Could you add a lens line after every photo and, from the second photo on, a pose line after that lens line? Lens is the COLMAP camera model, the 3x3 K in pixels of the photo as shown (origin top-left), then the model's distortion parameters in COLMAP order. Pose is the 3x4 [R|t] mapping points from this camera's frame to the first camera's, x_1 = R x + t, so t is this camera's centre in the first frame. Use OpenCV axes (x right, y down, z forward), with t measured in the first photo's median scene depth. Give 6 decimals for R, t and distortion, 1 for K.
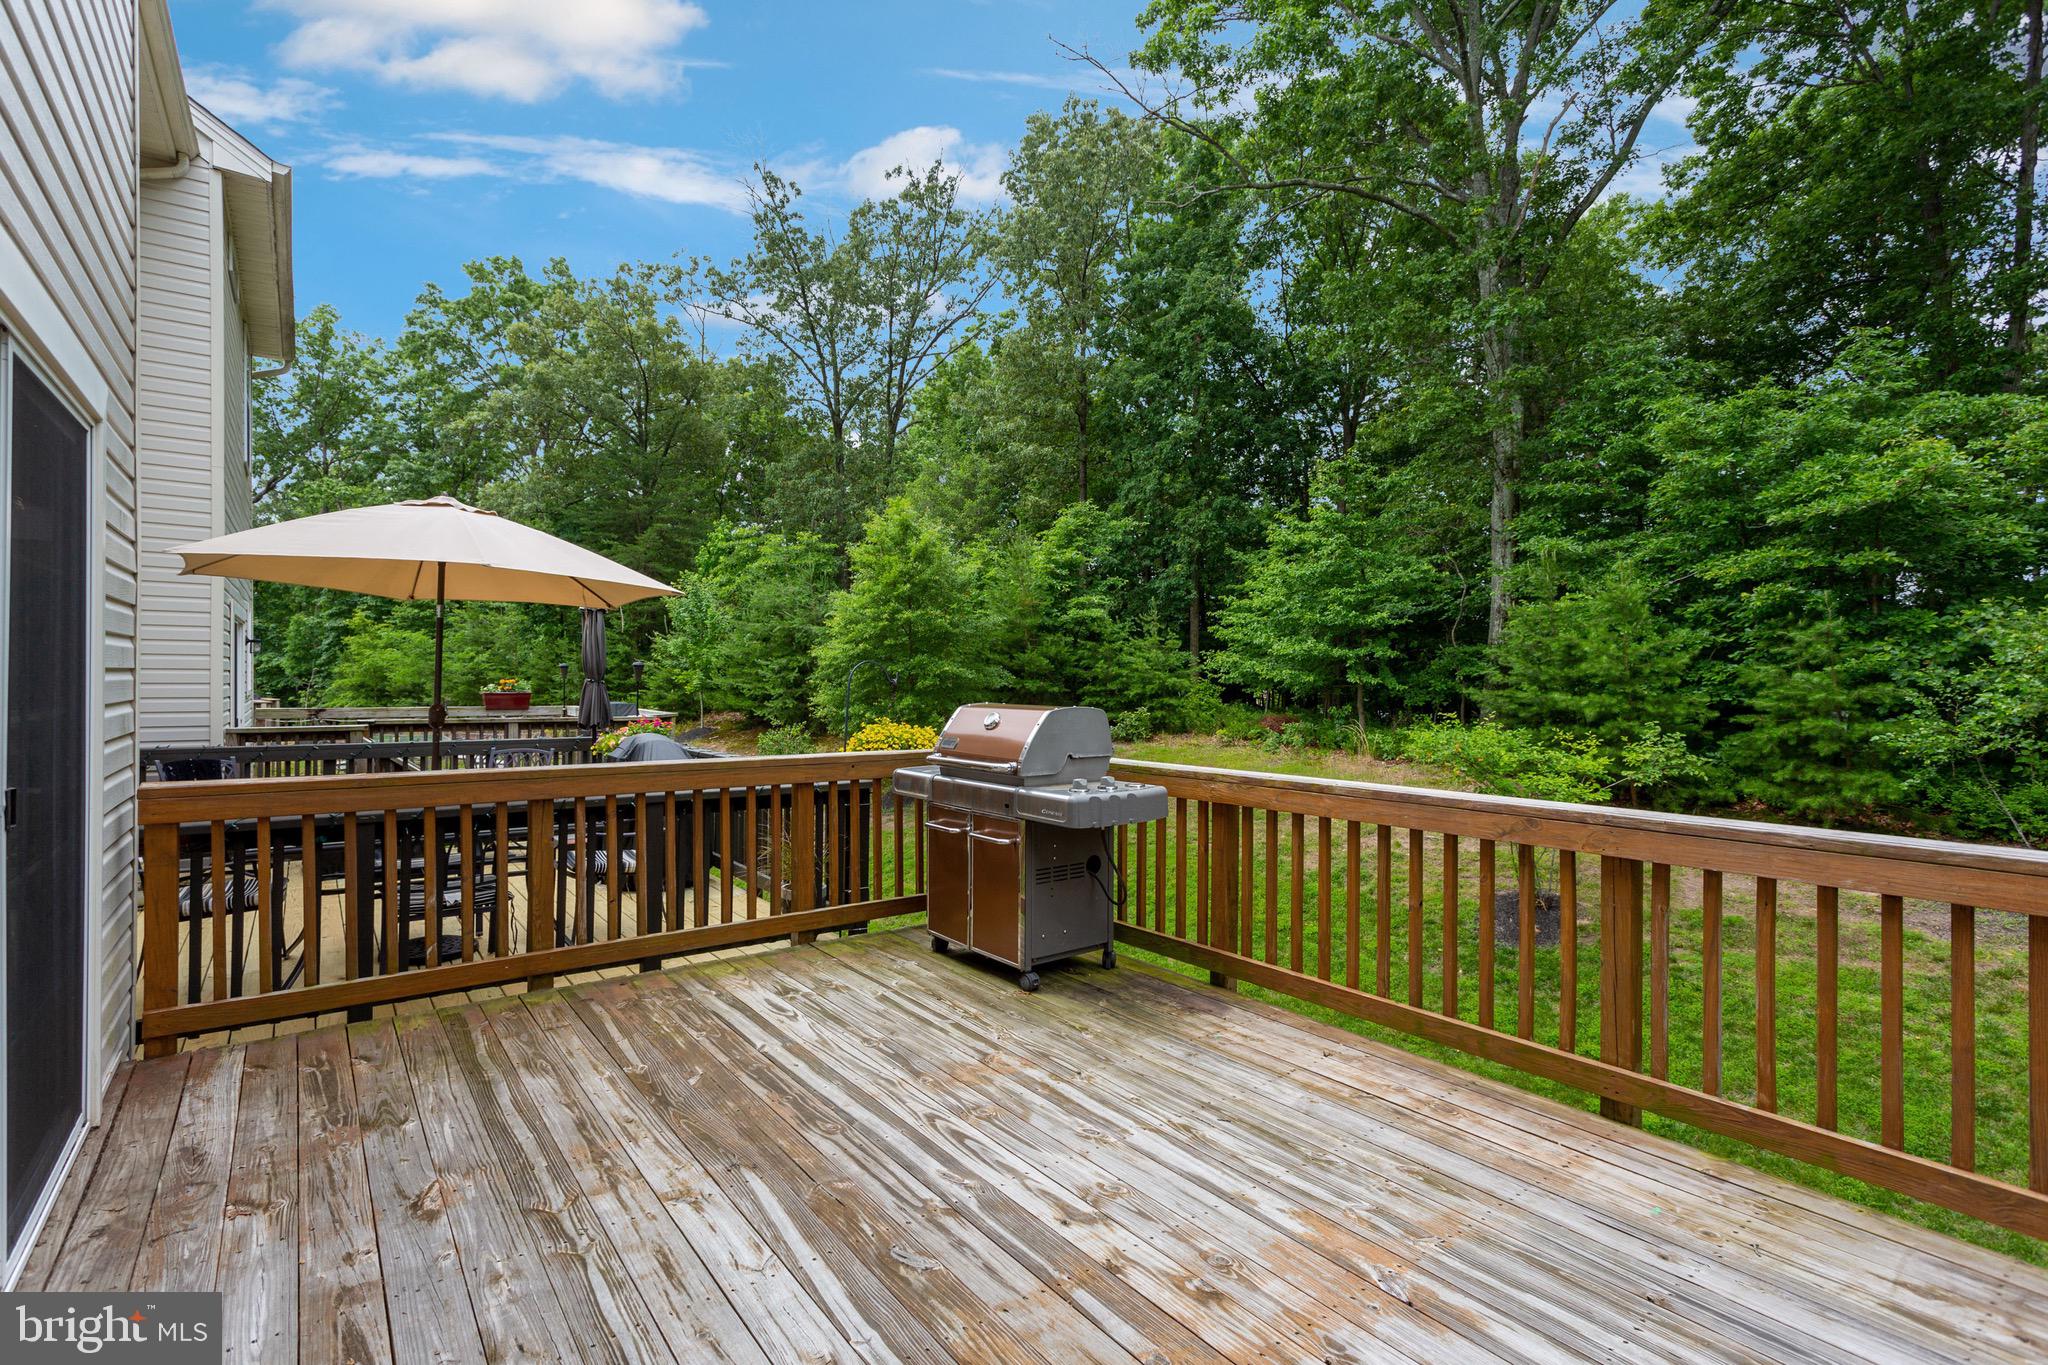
lens RADIAL K [[963.4, 0, 1014.0], [0, 963.4, 684.2], [0, 0, 1]] dist [0.004200, 0.001171]
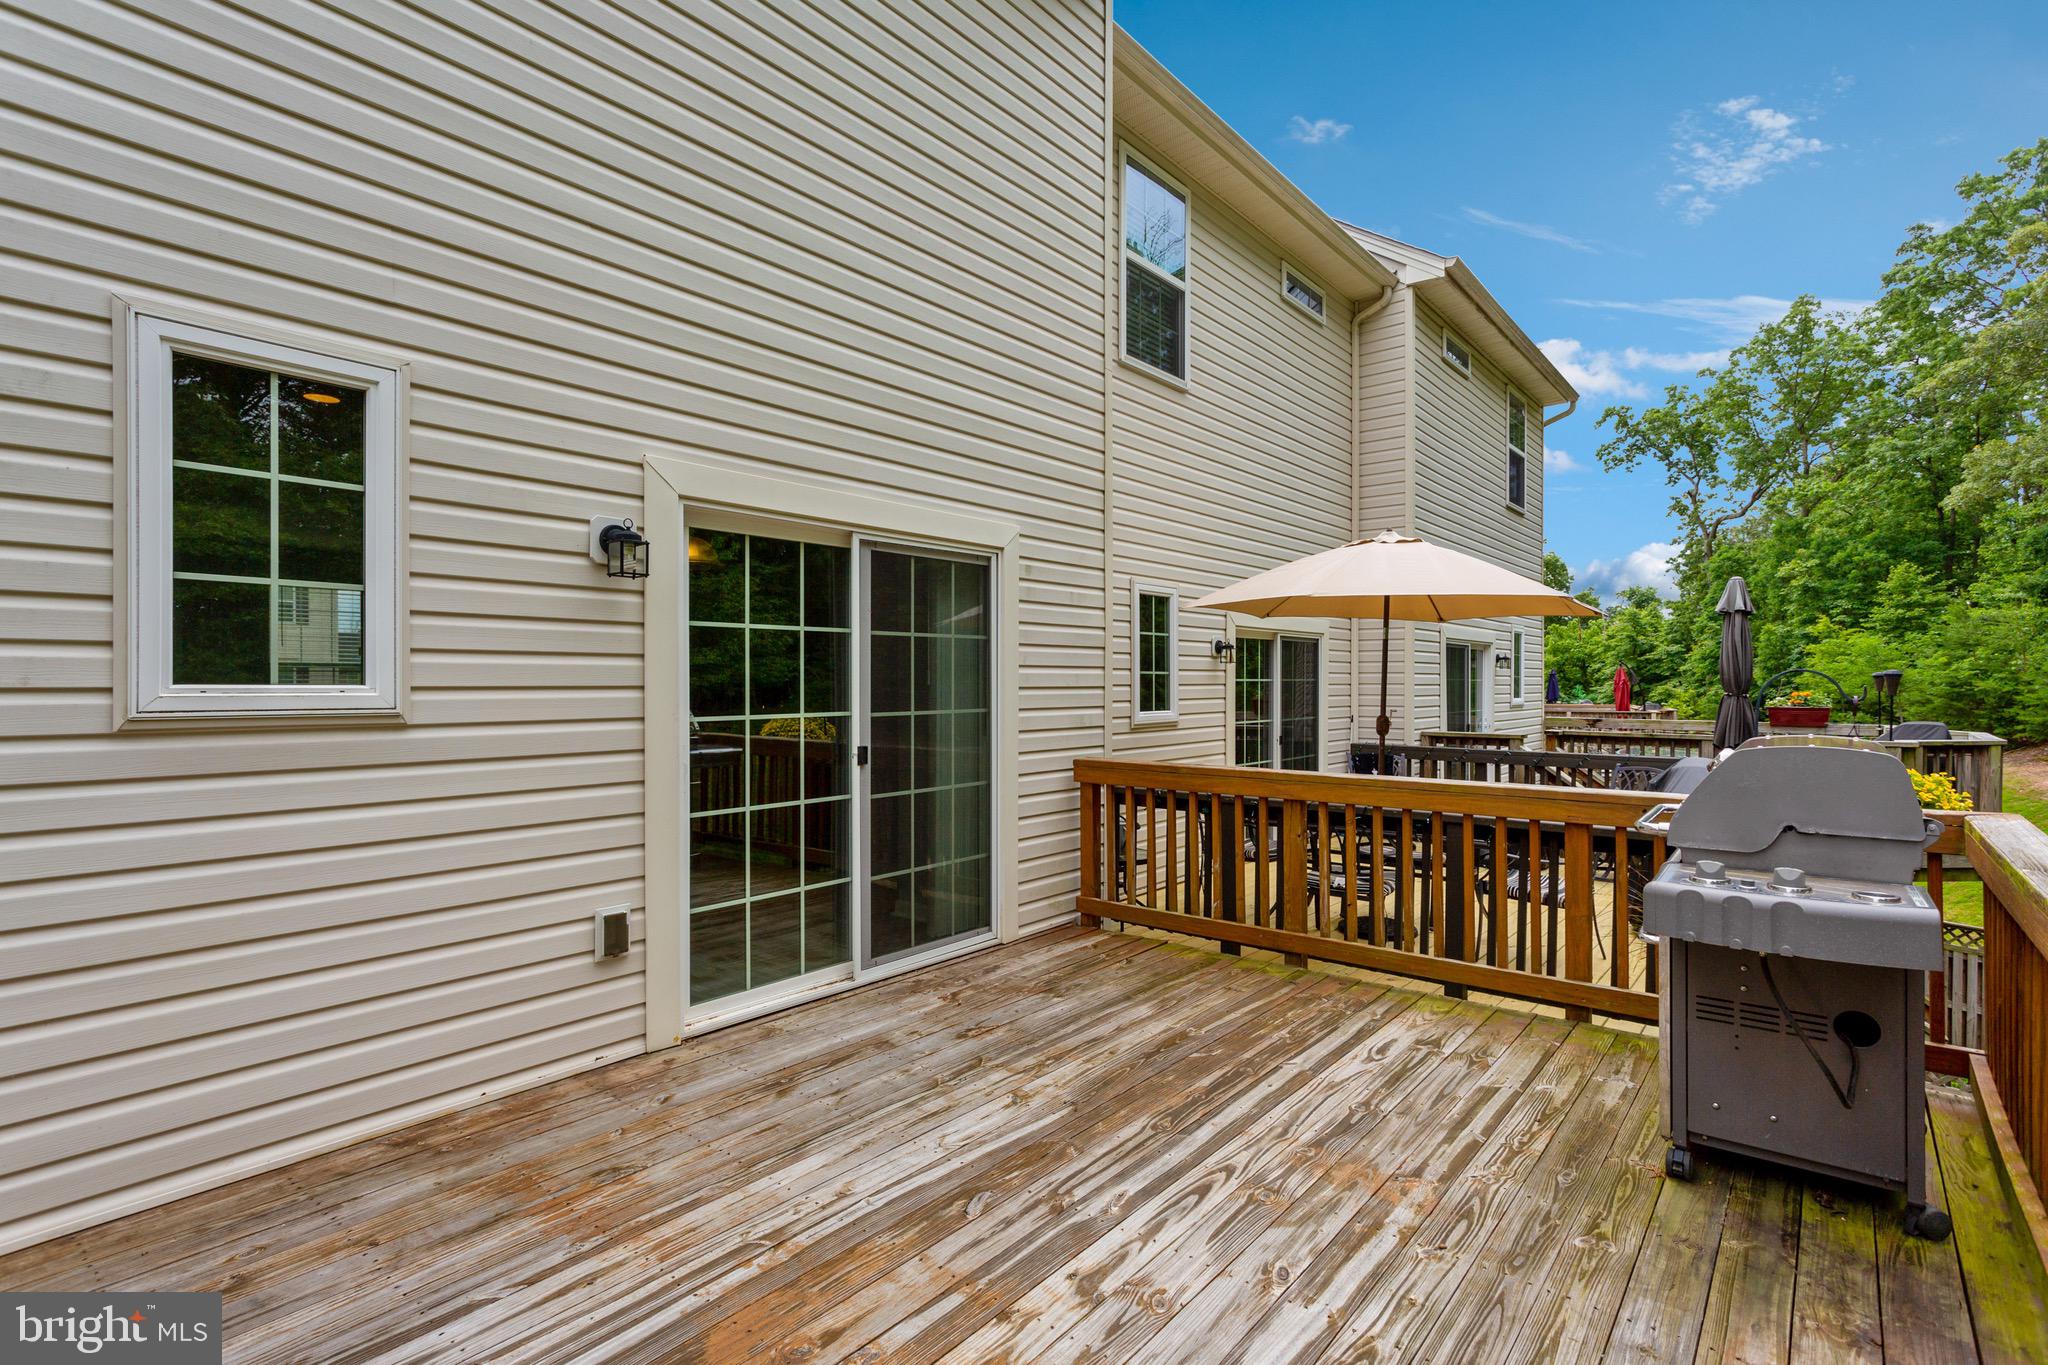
lens RADIAL K [[963.4, 0, 1002.8], [0, 963.4, 677.8], [0, 0, 1]] dist [0.004200, 0.001171]
pose [[0.234092, -0.013058, -0.972127, 0.679937], [-0.004998, 0.999880, -0.014635, -0.005213], [0.972202, 0.008284, 0.233999, 0.506676]]
